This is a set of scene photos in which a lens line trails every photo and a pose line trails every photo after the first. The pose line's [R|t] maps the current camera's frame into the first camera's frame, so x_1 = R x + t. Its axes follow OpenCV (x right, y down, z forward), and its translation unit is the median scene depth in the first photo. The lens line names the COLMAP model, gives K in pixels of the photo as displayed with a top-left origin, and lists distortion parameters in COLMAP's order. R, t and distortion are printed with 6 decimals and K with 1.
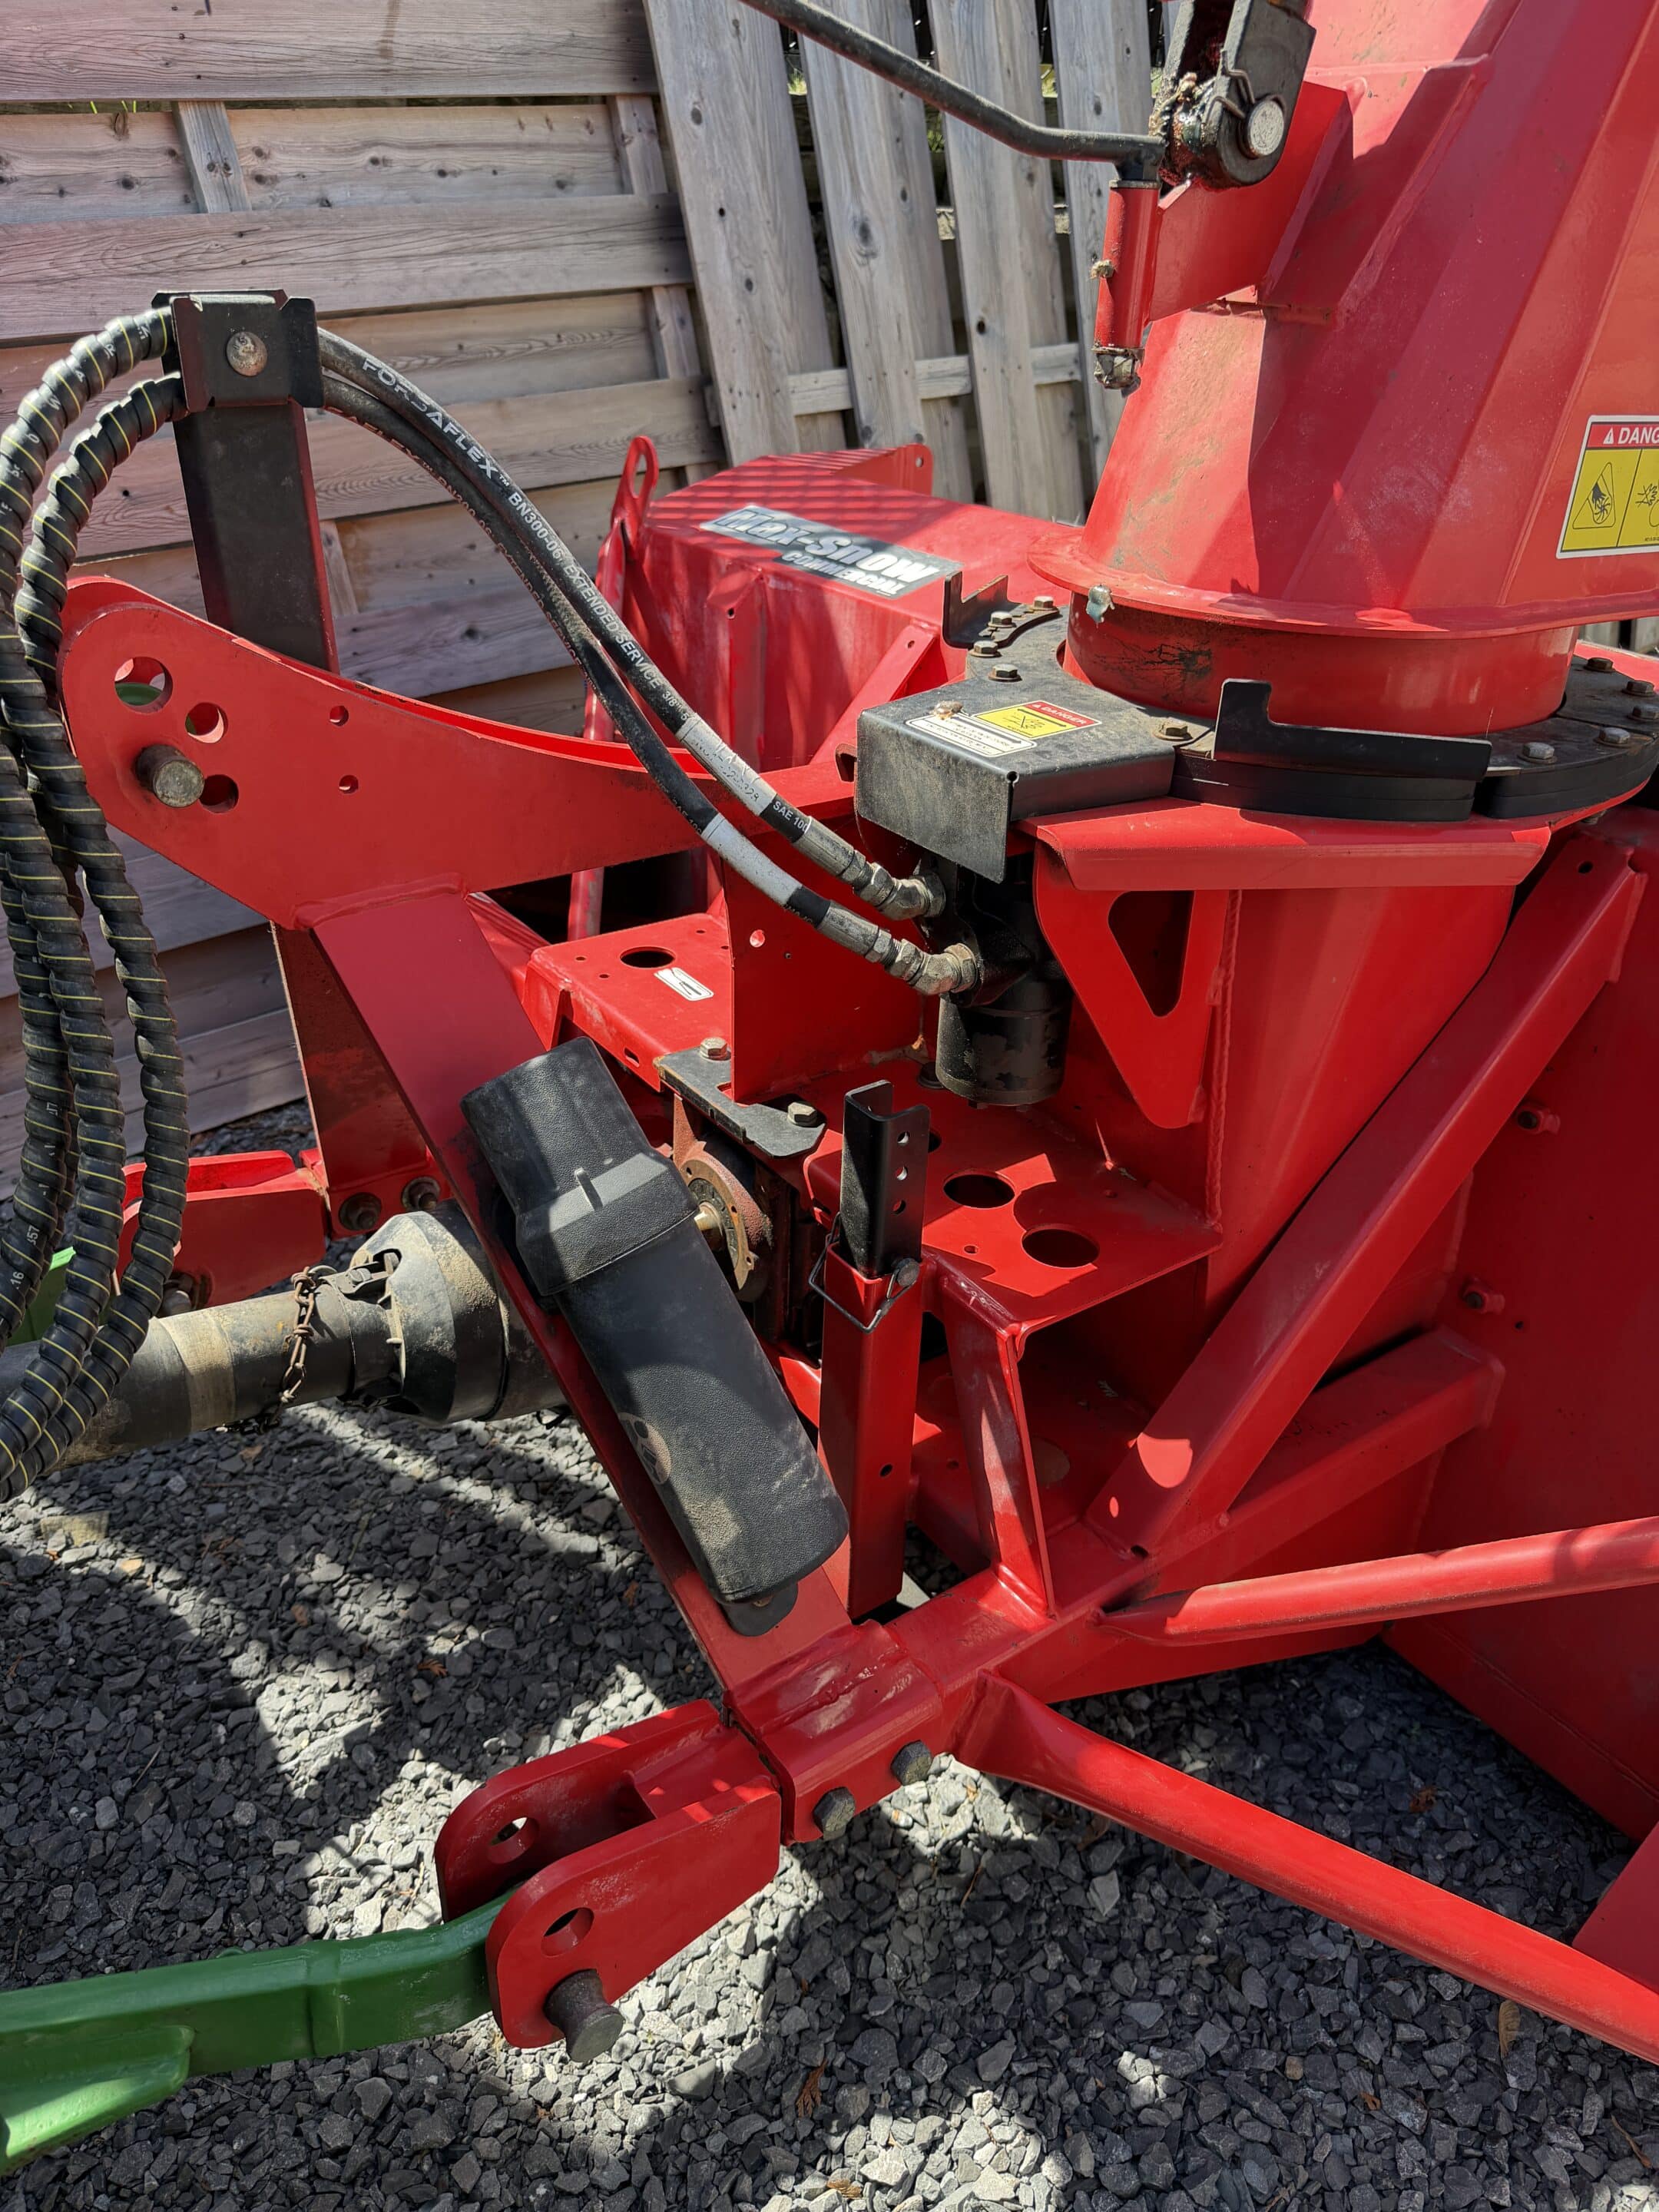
lens RADIAL K [[1546.5, 0, 829.5], [0, 1546.5, 1106.0], [0, 0, 1]] dist [-0.005994, -0.009372]
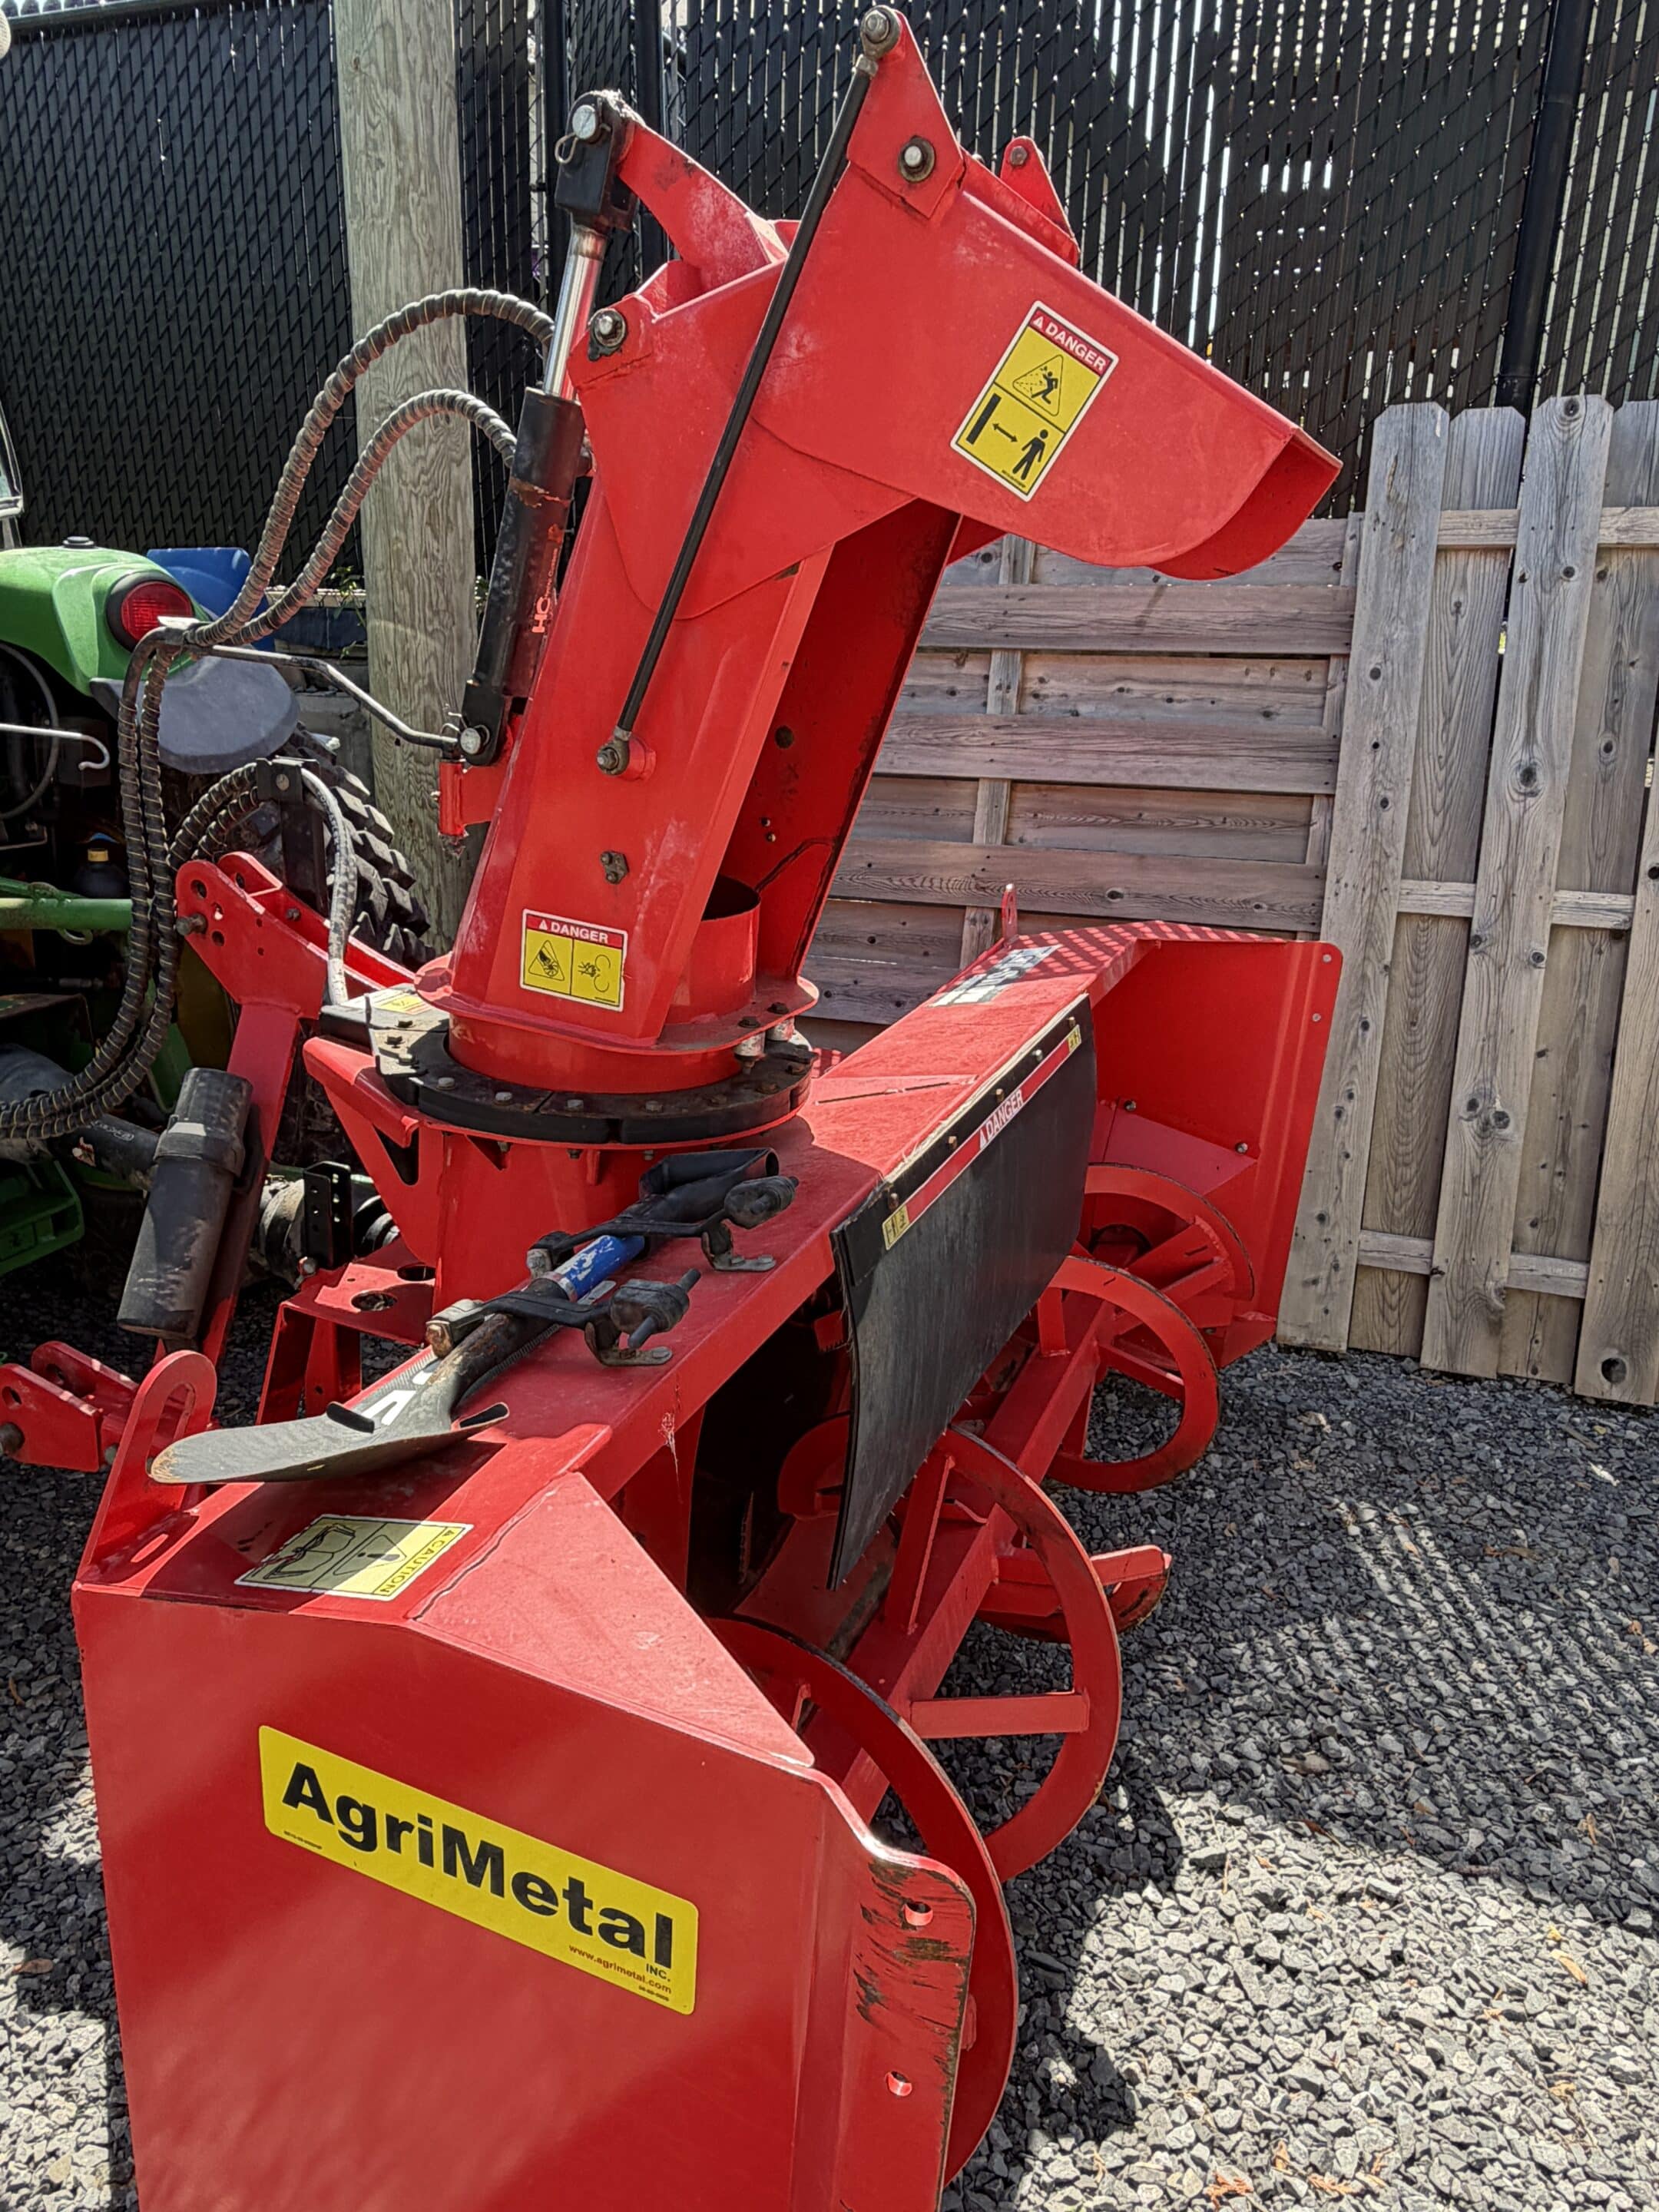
lens RADIAL K [[1472.2, 0, 830.6], [0, 1472.2, 1081.2], [0, 0, 1]] dist [0.001142, 0.003736]
pose [[0.537862, 0.278420, -0.795730, 0.724040], [-0.468369, 0.883501, -0.007457, -0.154837], [0.700952, 0.376706, 0.605605, 0.121594]]
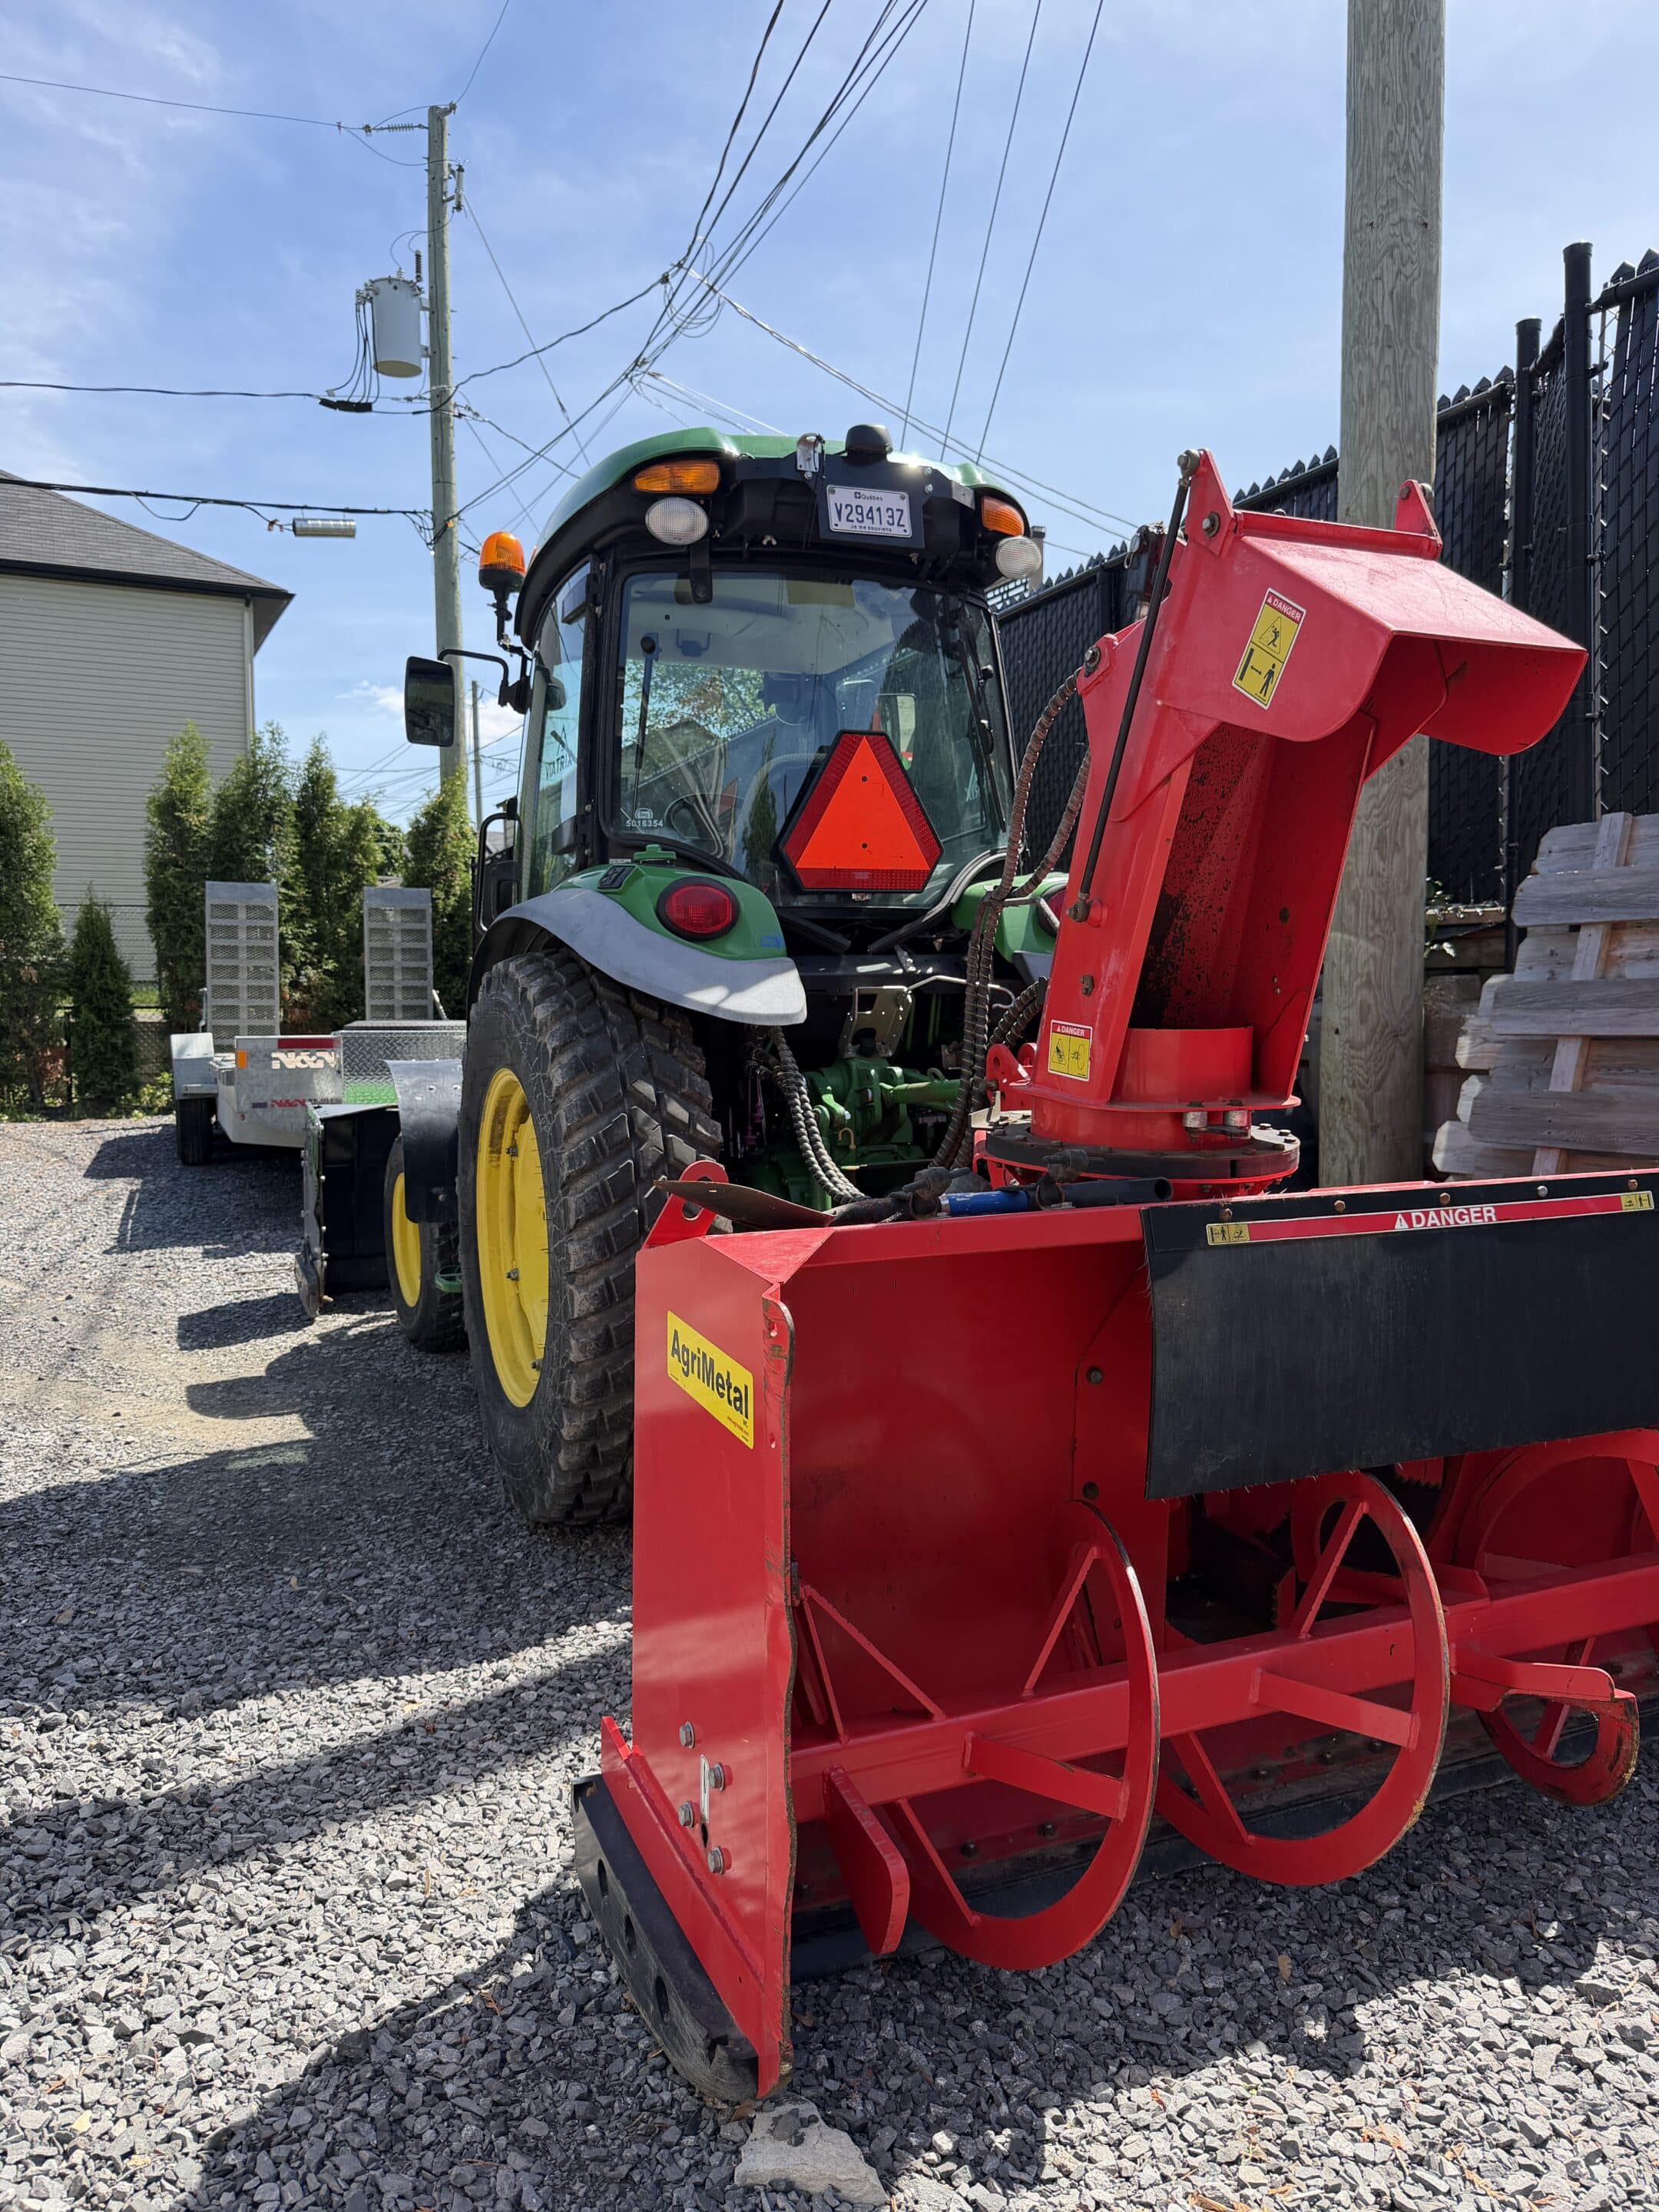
lens RADIAL K [[1546.5, 0, 829.5], [0, 1546.5, 1106.0], [0, 0, 1]] dist [-0.005994, -0.009372]
pose [[-0.219464, 0.075299, -0.972711, 1.116215], [-0.497408, 0.849069, 0.177953, -0.217313], [0.839298, 0.522888, -0.148886, 0.415853]]
